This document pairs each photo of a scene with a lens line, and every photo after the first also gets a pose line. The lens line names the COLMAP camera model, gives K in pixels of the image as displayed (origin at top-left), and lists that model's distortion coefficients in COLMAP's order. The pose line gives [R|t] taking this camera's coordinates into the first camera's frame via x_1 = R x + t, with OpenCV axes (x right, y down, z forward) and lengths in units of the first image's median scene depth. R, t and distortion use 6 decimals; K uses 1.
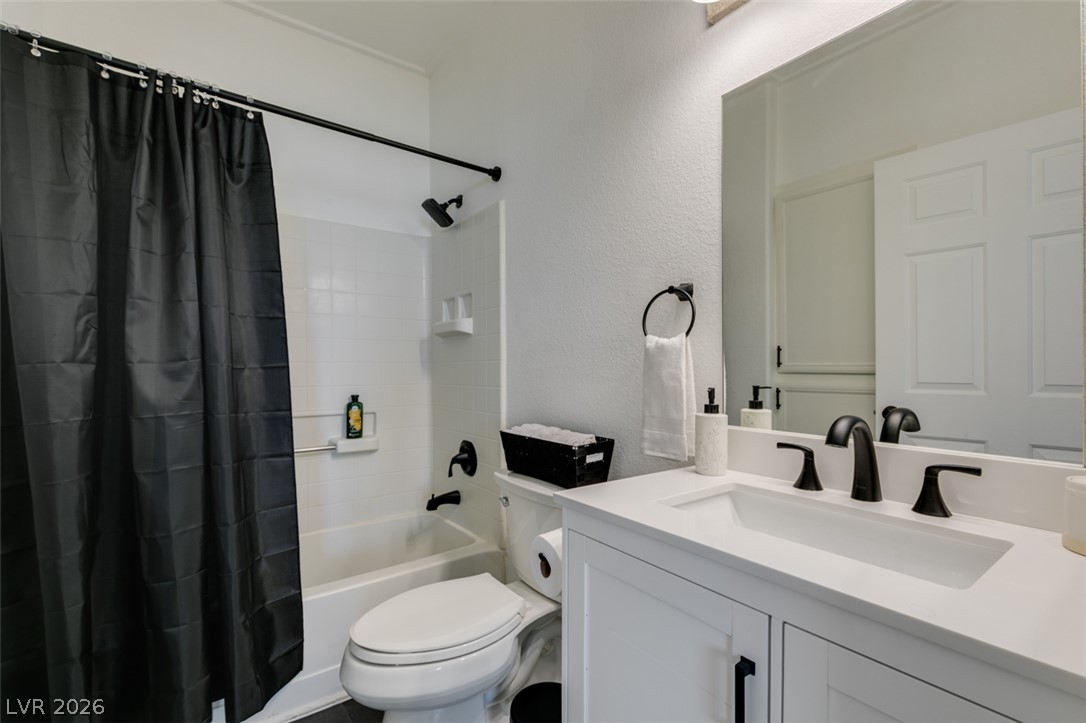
lens RADIAL K [[486.0, 0, 542.6], [0, 486.0, 367.9], [0, 0, 1]] dist [-0.000099, -0.000414]
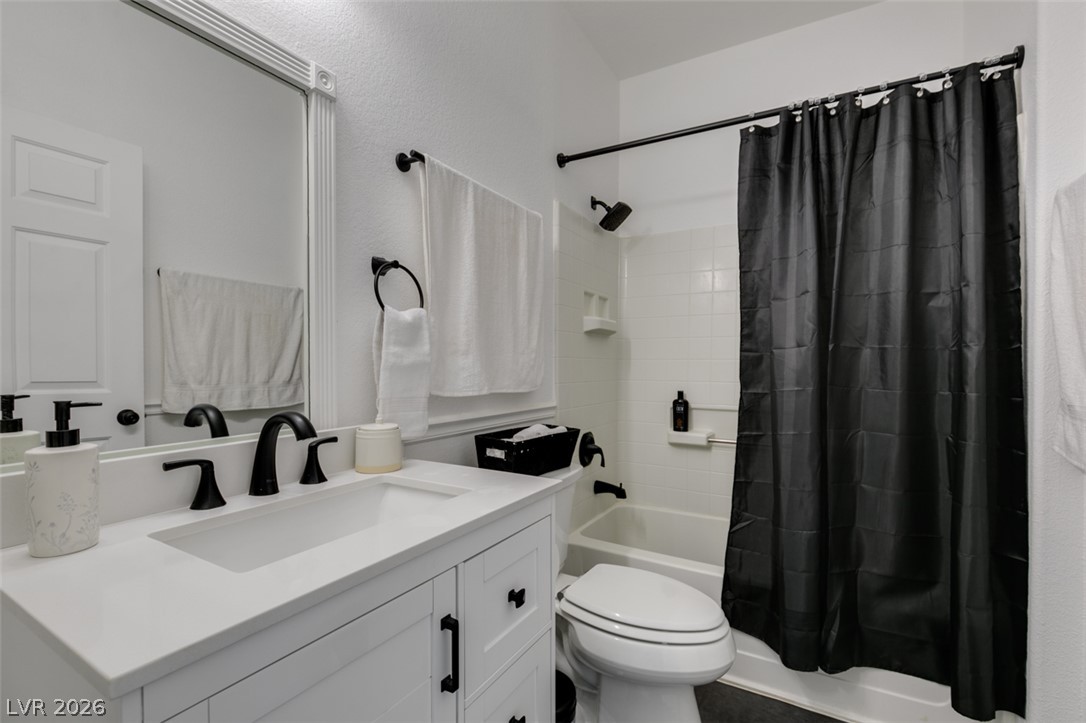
lens RADIAL K [[486.0, 0, 542.6], [0, 486.0, 367.9], [0, 0, 1]] dist [-0.000099, -0.000414]
pose [[-0.400814, -0.011445, 0.916088, -0.461748], [0.009190, 0.999821, 0.016512, -0.002955], [-0.916114, 0.015037, -0.400637, 0.800729]]
